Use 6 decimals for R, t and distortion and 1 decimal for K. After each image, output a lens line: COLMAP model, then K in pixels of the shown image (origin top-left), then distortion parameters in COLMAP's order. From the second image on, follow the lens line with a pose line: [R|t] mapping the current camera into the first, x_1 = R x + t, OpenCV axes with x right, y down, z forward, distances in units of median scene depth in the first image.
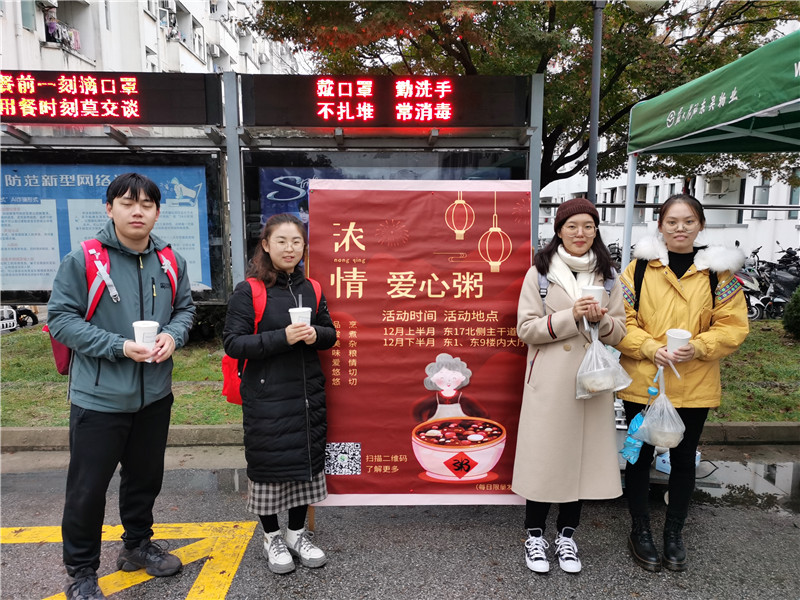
lens RADIAL K [[622.2, 0, 400.0], [0, 622.2, 300.0], [0, 0, 1]] dist [0.067146, -0.066367]
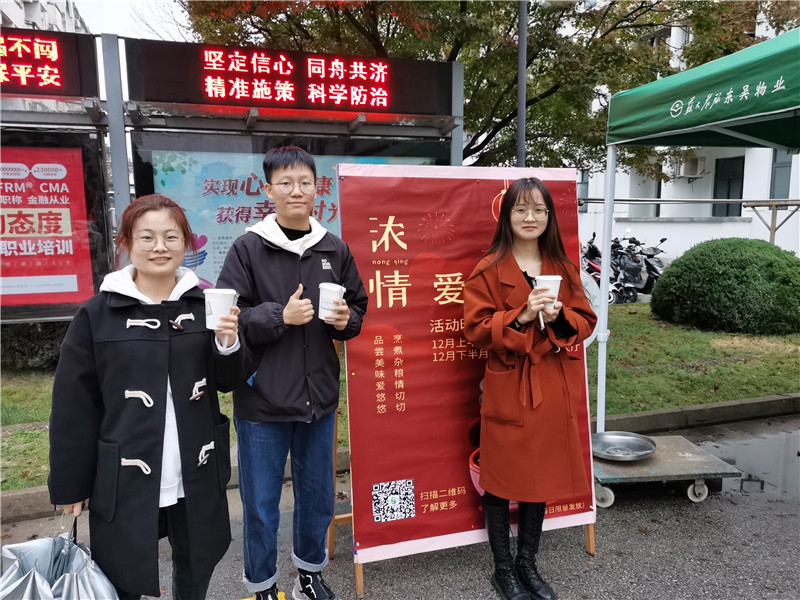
lens RADIAL K [[622.2, 0, 400.0], [0, 622.2, 300.0], [0, 0, 1]] dist [0.067146, -0.066367]
pose [[0.956603, -0.045958, 0.287748, -0.309391], [0.043458, 0.998942, 0.015072, -0.024791], [-0.288136, -0.001912, 0.957588, 0.199723]]
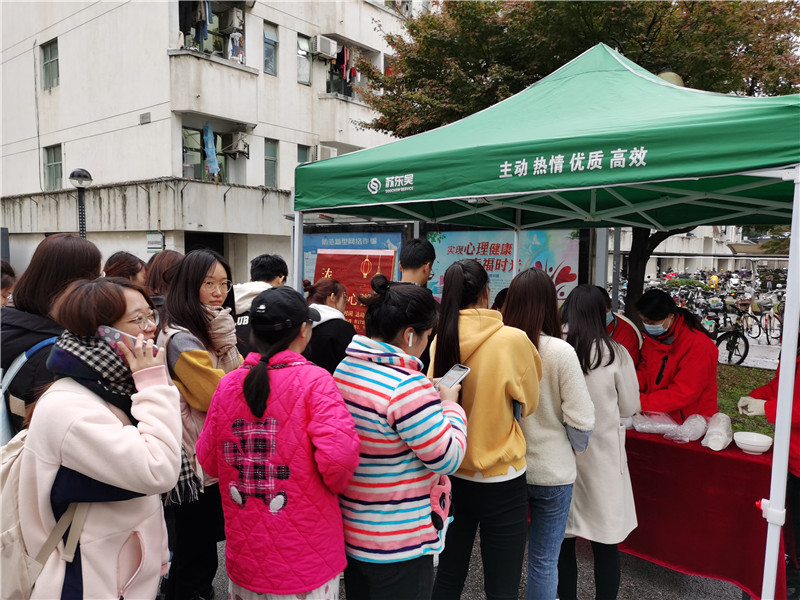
lens RADIAL K [[622.2, 0, 400.0], [0, 622.2, 300.0], [0, 0, 1]] dist [0.067146, -0.066367]
pose [[0.742096, 0.063027, -0.667324, 1.577694], [-0.103116, 0.994453, -0.020746, 0.007020], [0.662314, 0.084208, 0.744479, -0.461001]]
